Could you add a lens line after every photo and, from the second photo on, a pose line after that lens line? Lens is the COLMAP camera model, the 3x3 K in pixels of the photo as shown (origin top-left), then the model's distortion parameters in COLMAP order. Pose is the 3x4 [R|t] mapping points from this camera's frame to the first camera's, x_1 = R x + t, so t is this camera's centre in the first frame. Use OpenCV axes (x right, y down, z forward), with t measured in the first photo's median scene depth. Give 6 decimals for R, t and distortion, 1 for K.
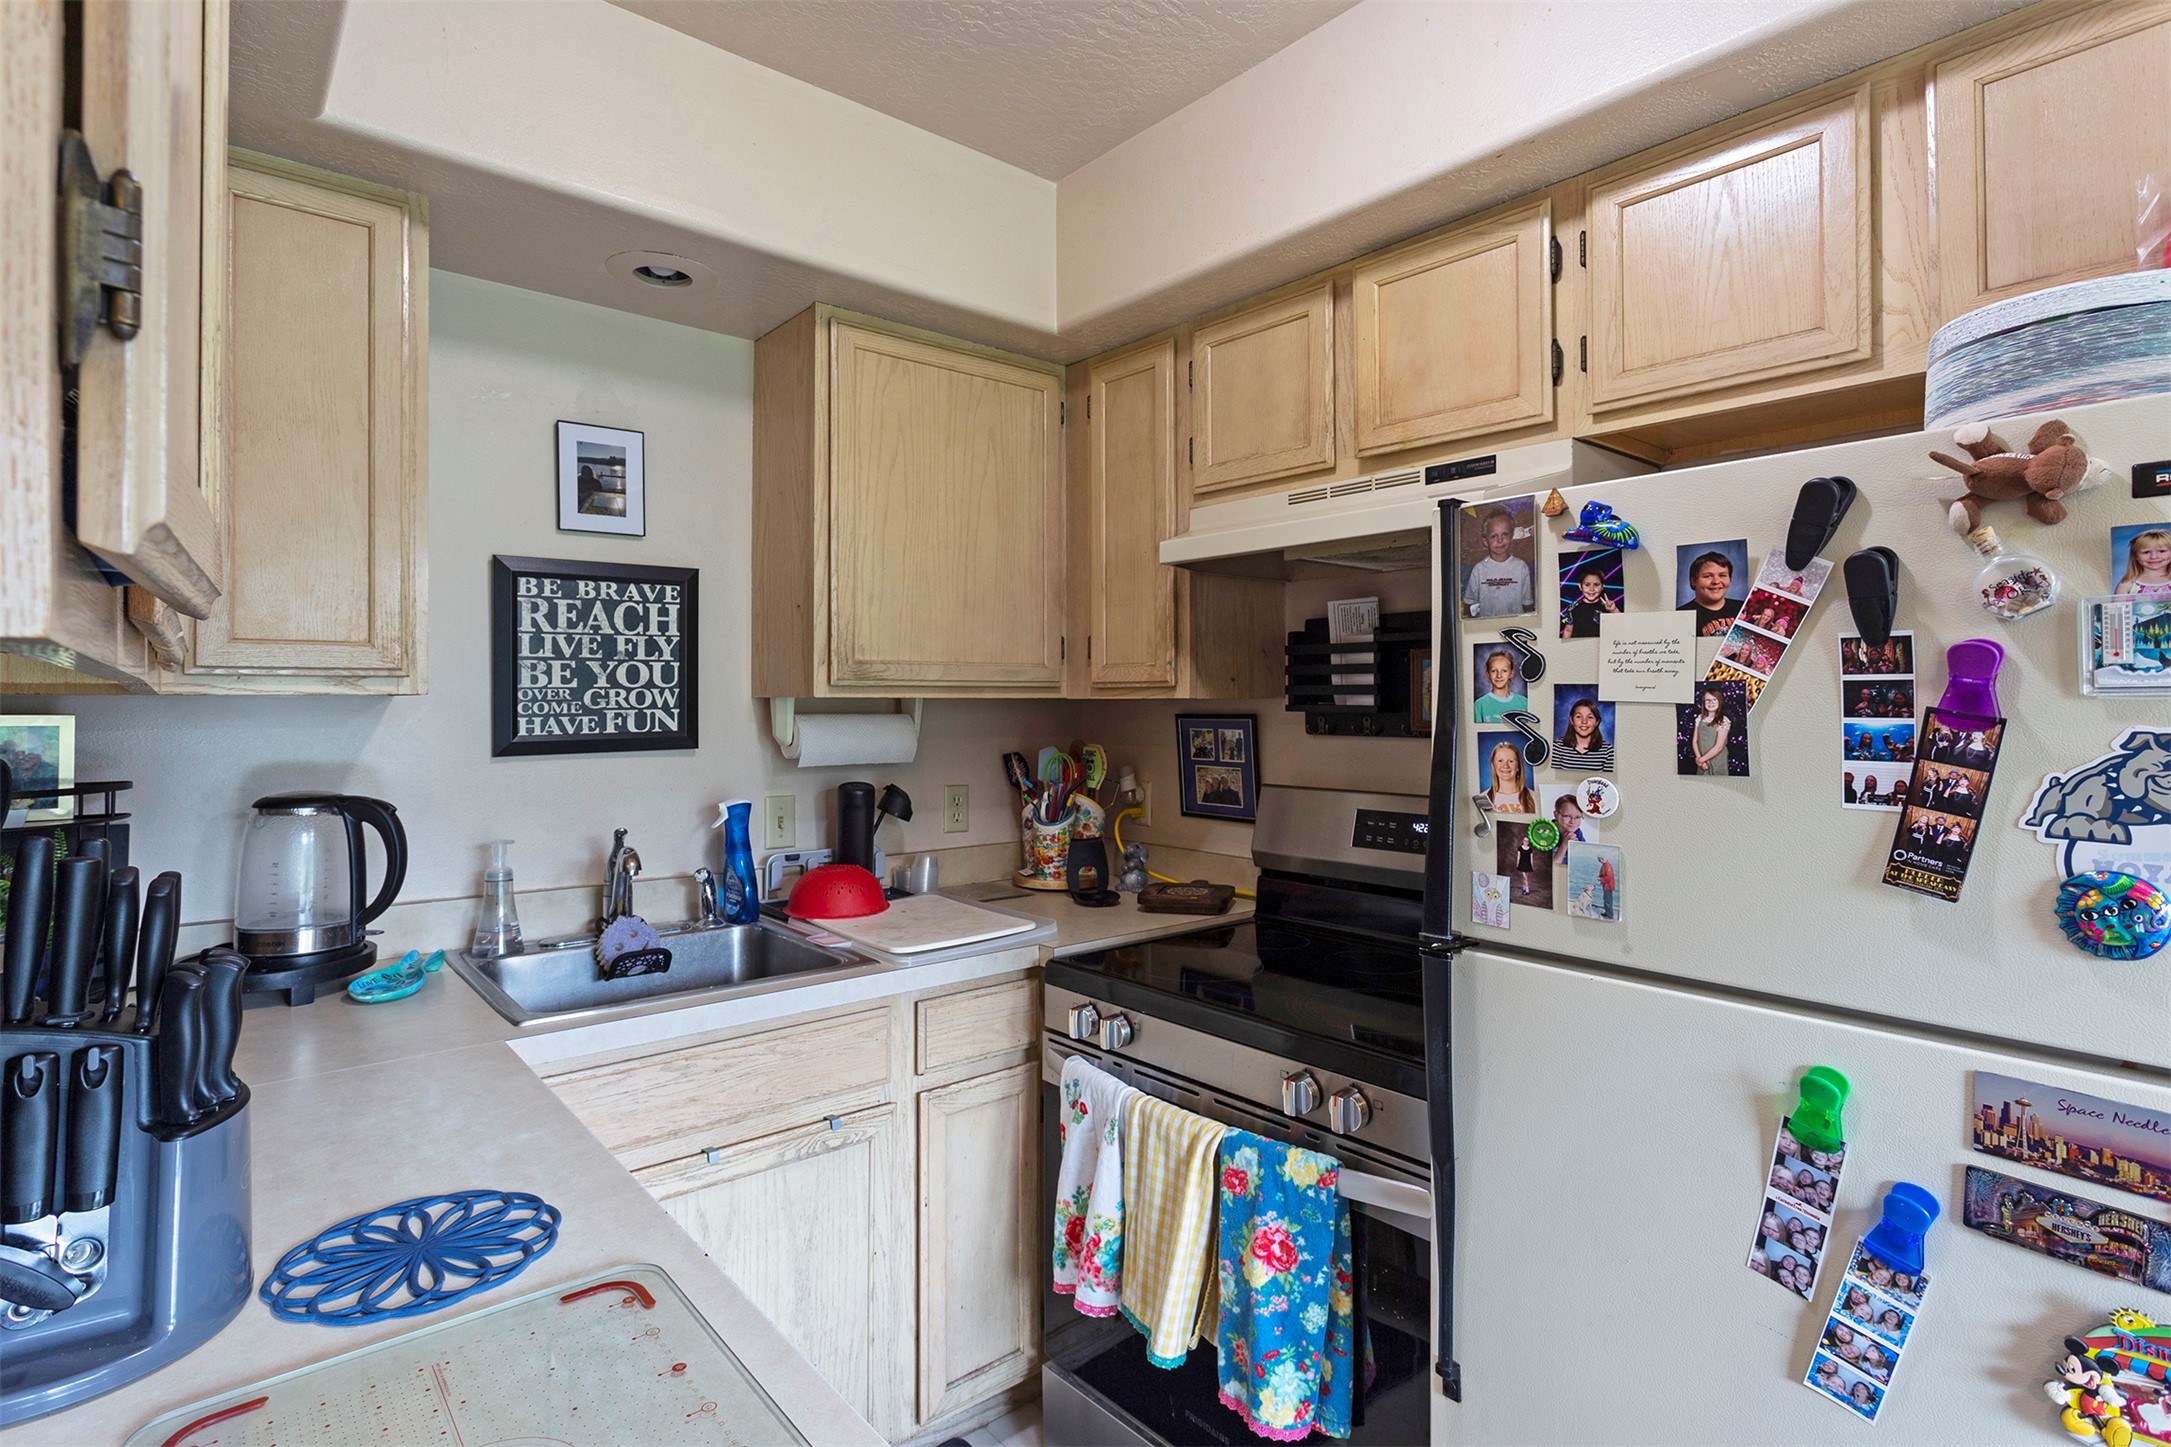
lens RADIAL K [[1038.1, 0, 1082.2], [0, 1038.1, 682.0], [0, 0, 1]] dist [-0.000153, 0.000284]
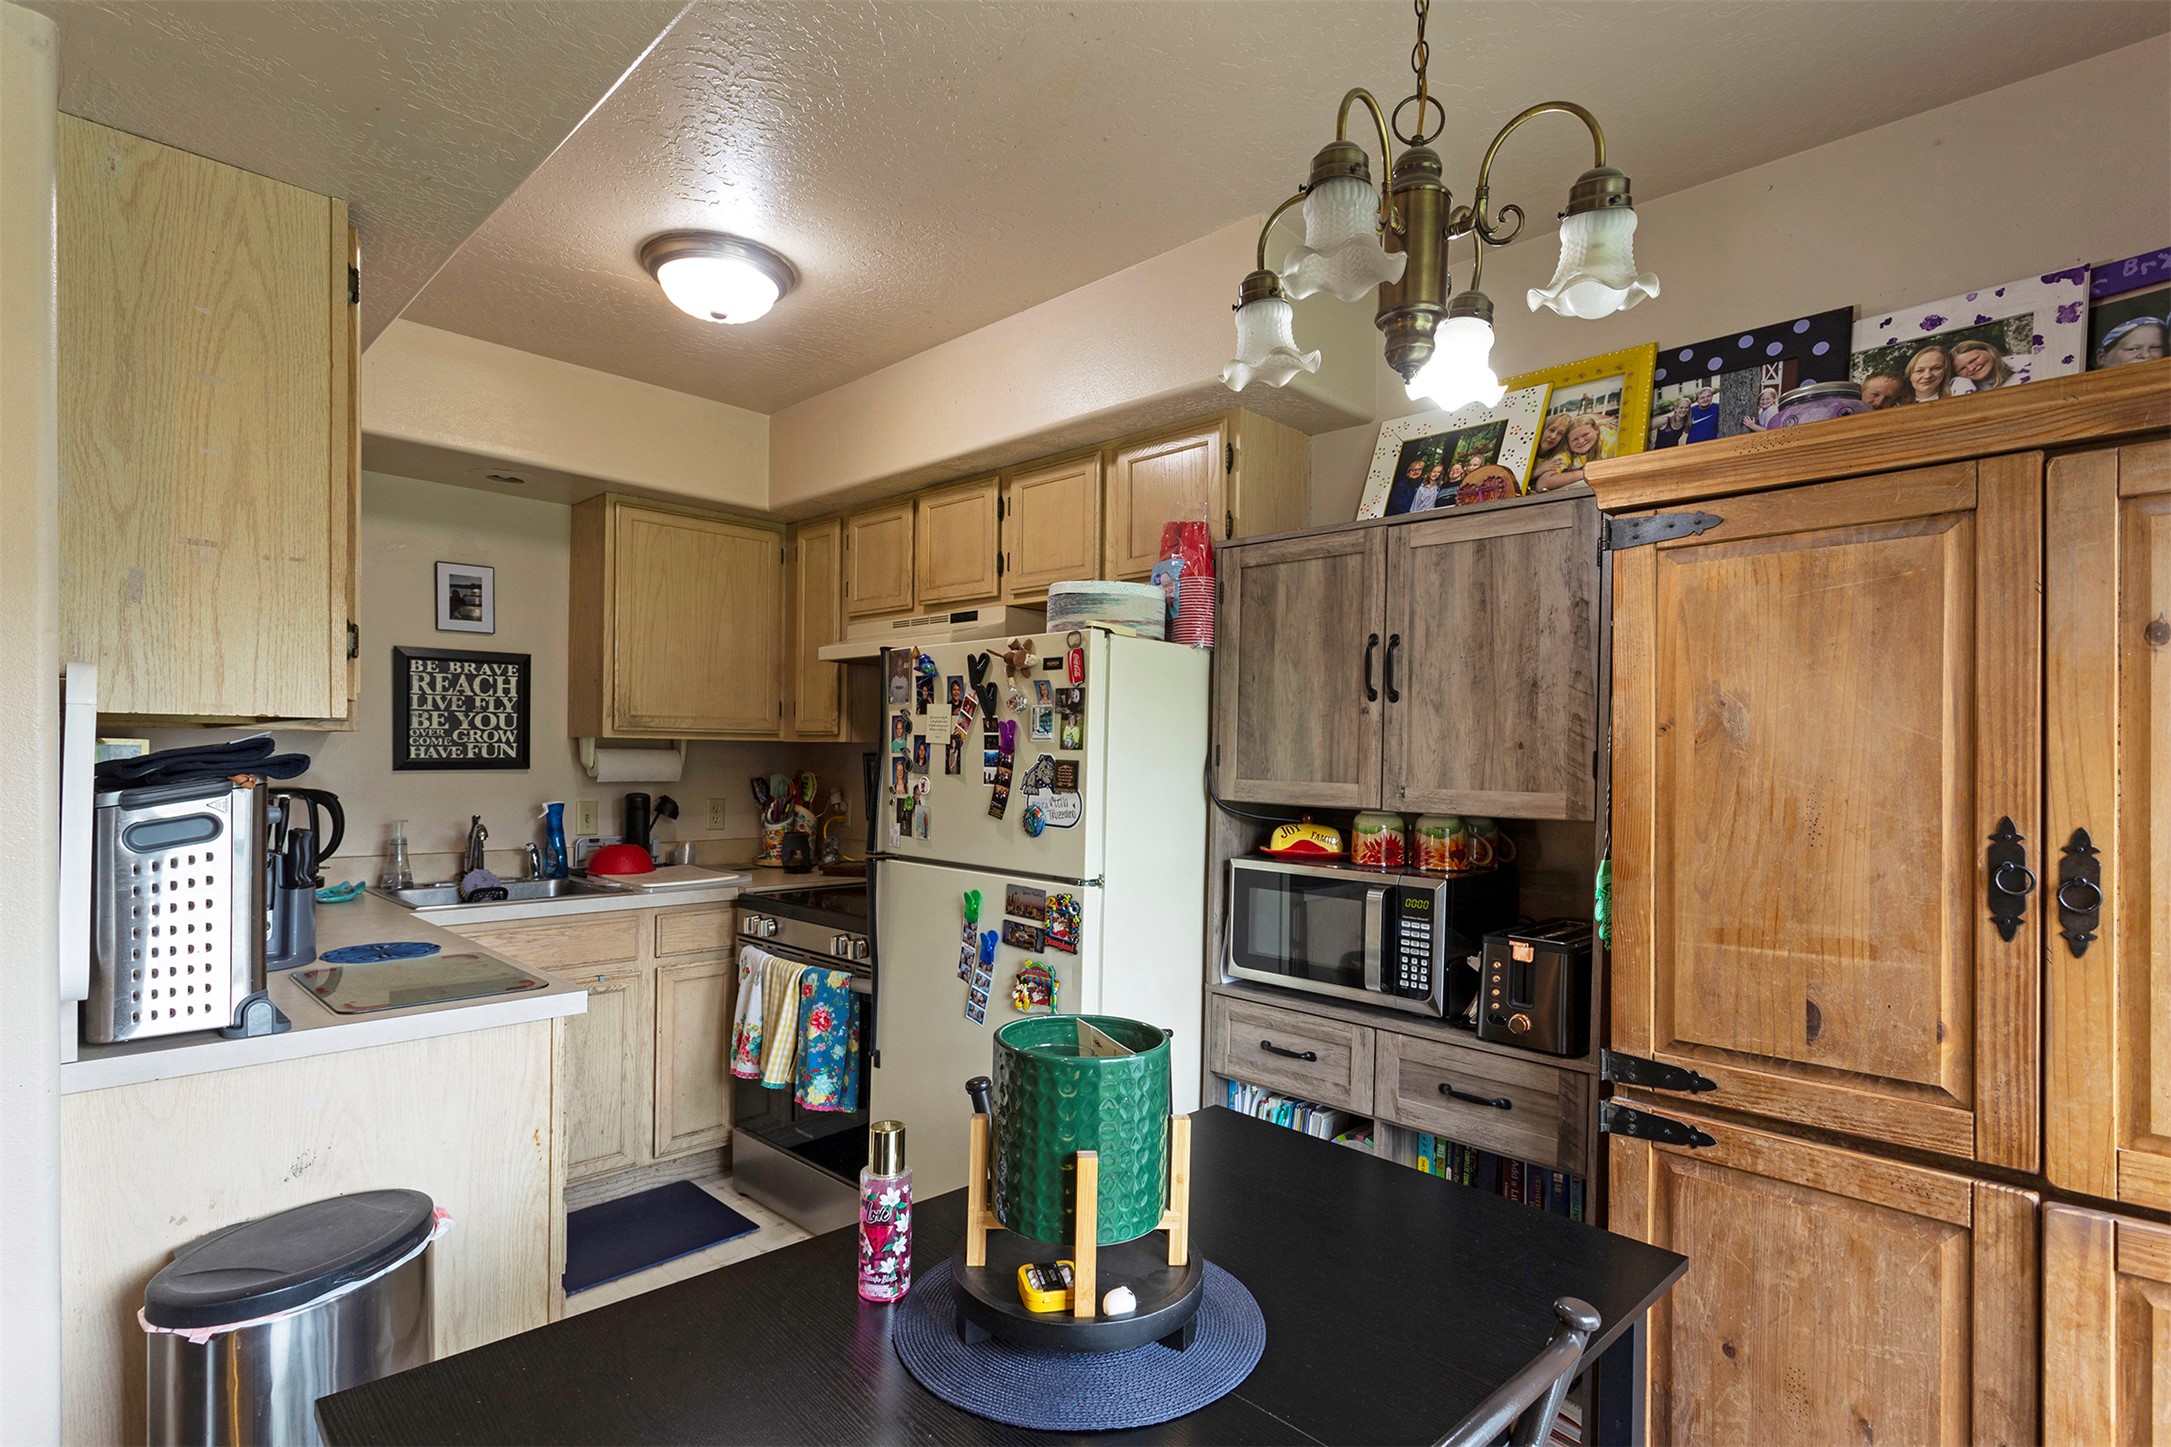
lens RADIAL K [[1038.1, 0, 1084.7], [0, 1038.1, 754.2], [0, 0, 1]] dist [-0.000153, 0.000284]
pose [[0.995173, 0.015471, 0.096905, 0.357844], [-0.017451, 0.999655, 0.019619, -0.004109], [-0.096568, -0.021216, 0.995100, -0.735303]]
